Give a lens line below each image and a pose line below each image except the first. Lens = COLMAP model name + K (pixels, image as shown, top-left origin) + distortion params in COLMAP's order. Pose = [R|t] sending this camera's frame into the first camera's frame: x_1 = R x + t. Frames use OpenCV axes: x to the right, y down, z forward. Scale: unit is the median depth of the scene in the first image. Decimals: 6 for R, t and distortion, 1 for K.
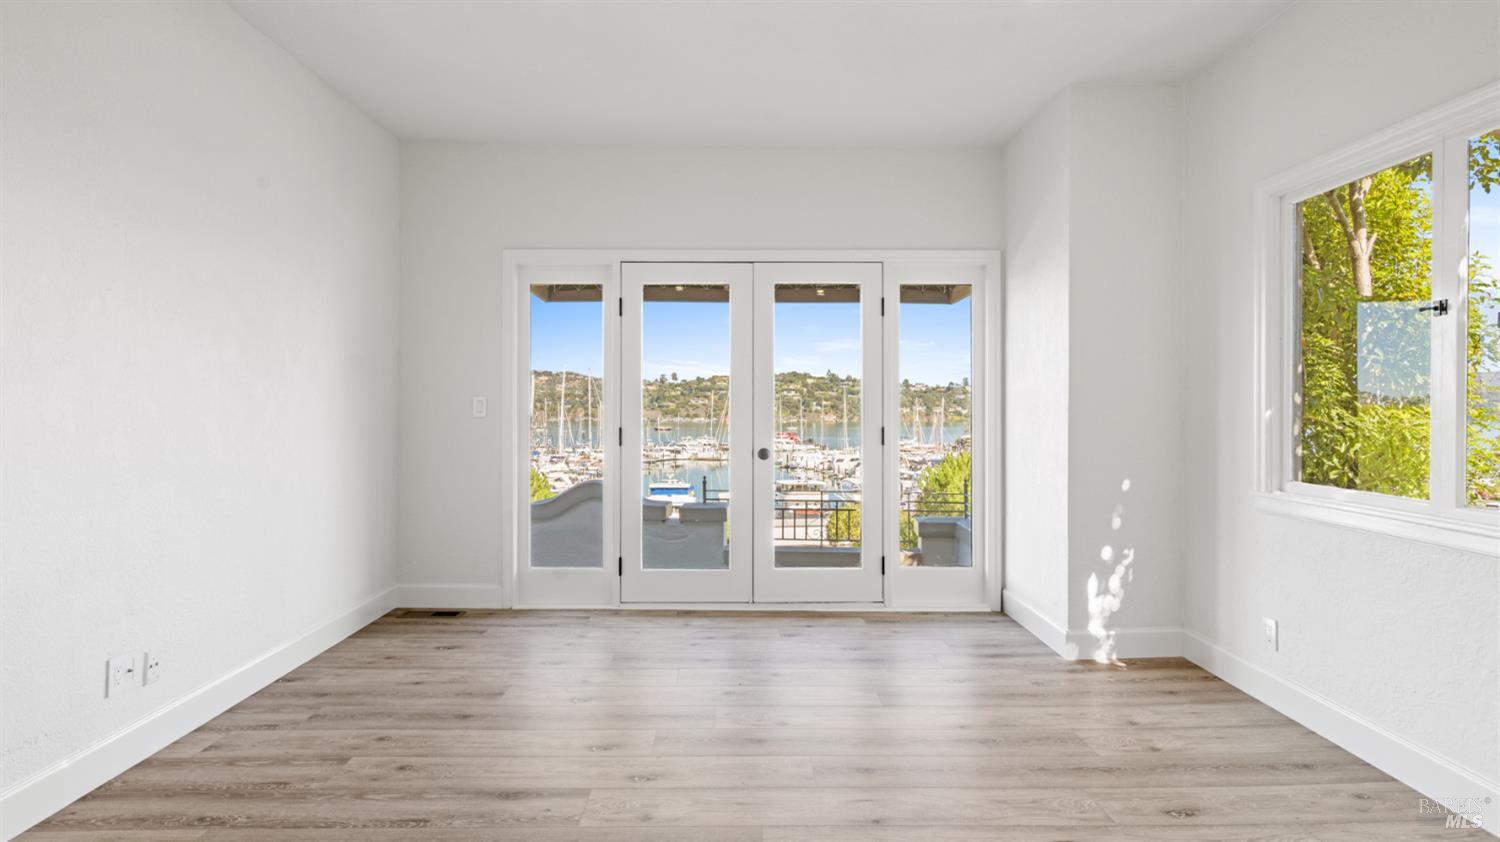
lens RADIAL K [[806.8, 0, 747.3], [0, 806.8, 411.7], [0, 0, 1]] dist [0.002419, 0.000276]
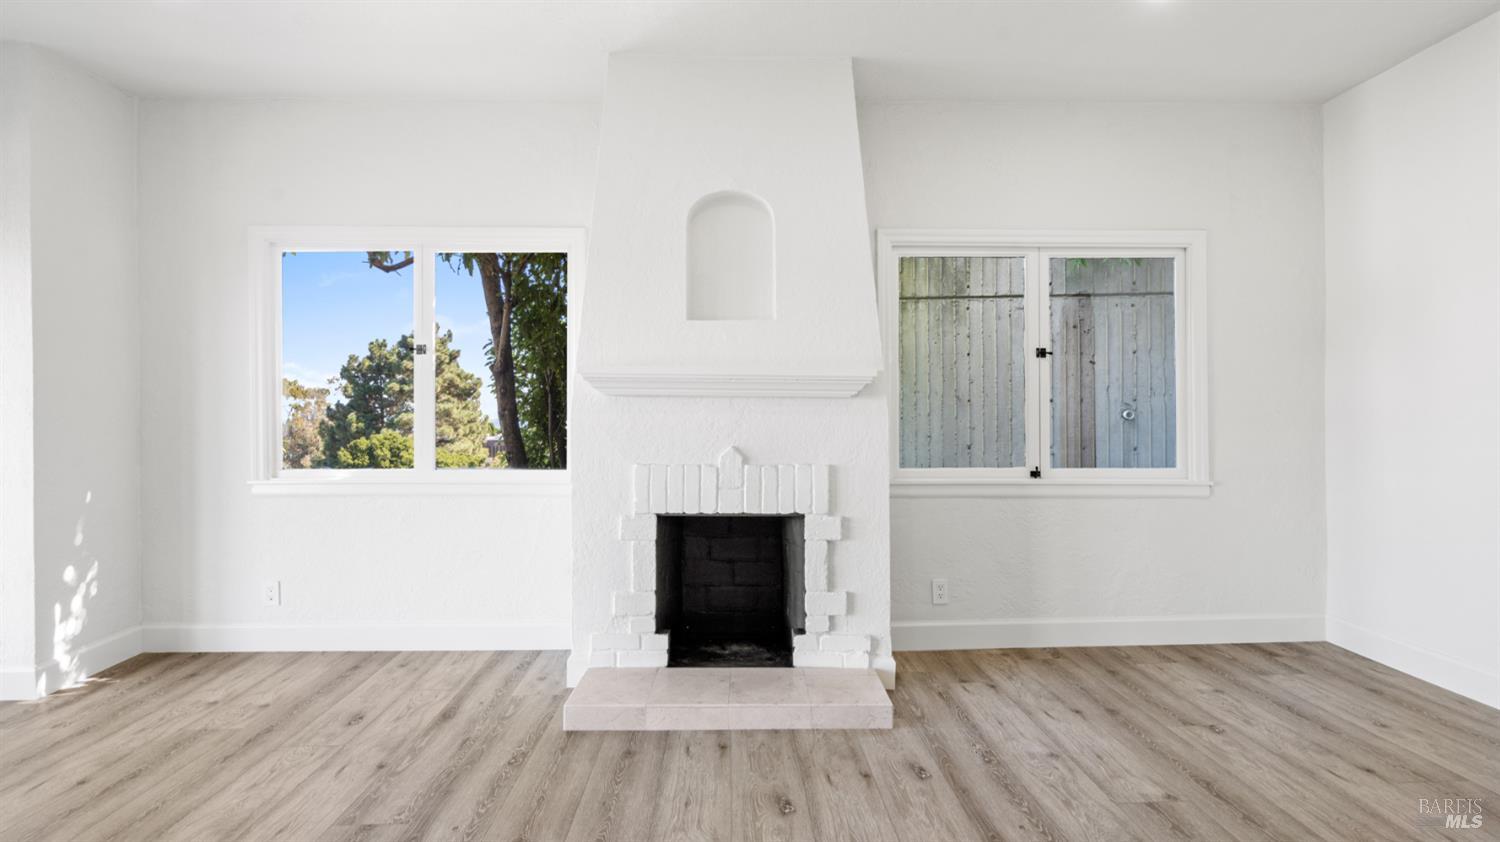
lens RADIAL K [[749.0, 0, 750.5], [0, 749.0, 412.1], [0, 0, 1]] dist [0.003909, 0.000590]
pose [[-0.008837, -0.005832, 0.999944, -0.340701], [0.008571, 0.999946, 0.005908, -0.002899], [-0.999924, 0.008623, -0.008787, 0.181013]]
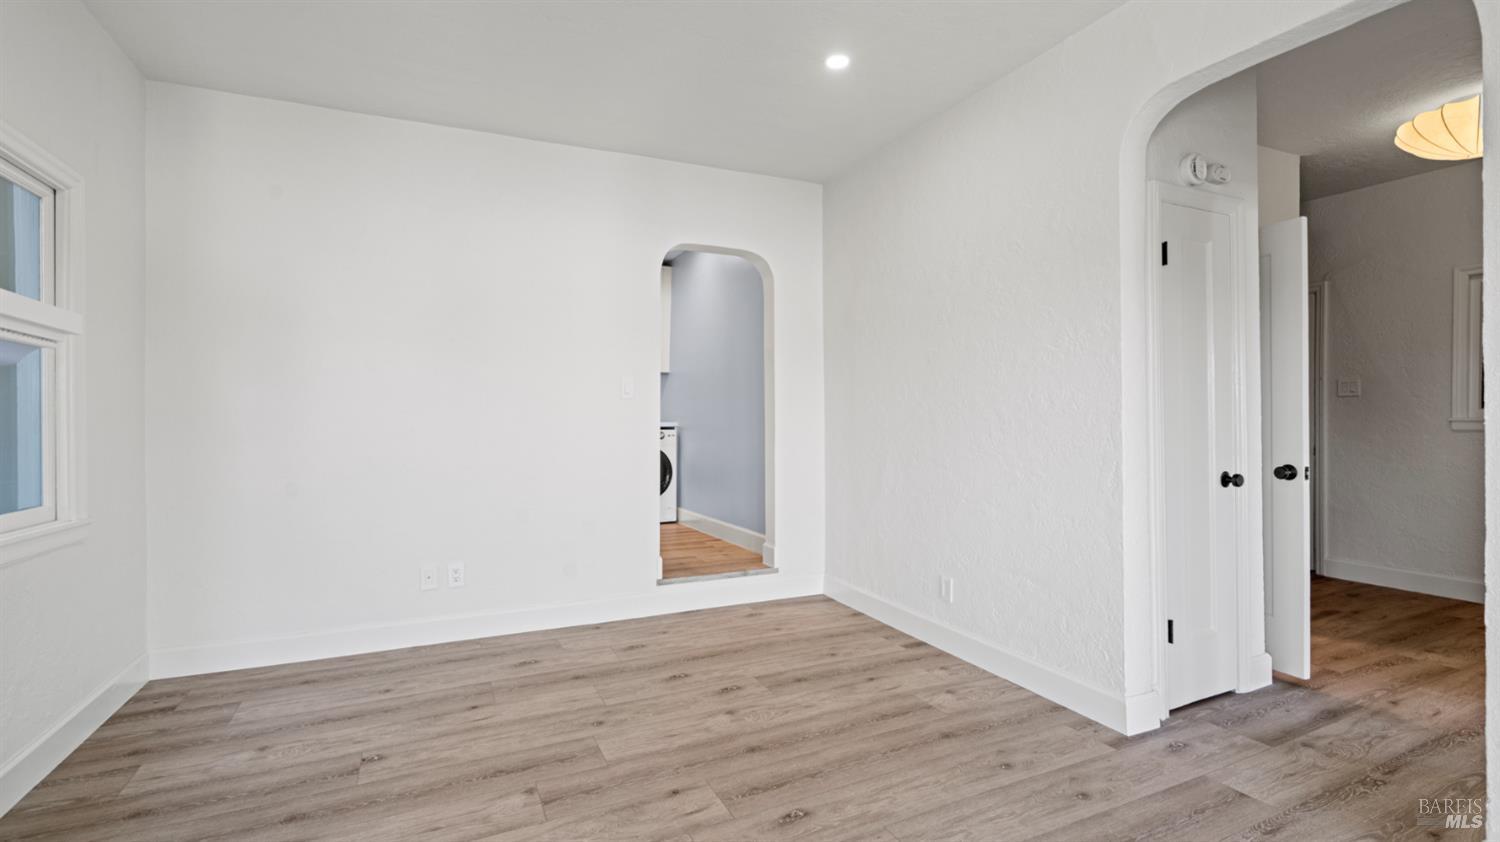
lens RADIAL K [[676.2, 0, 750.0], [0, 676.2, 421.0], [0, 0, 1]] dist [-0.003852, 0.000114]
pose [[-0.908970, -0.001148, -0.416859, 0.185714], [-0.003202, 0.999986, 0.004228, -0.000588], [0.416848, 0.005178, -0.908961, 0.377388]]
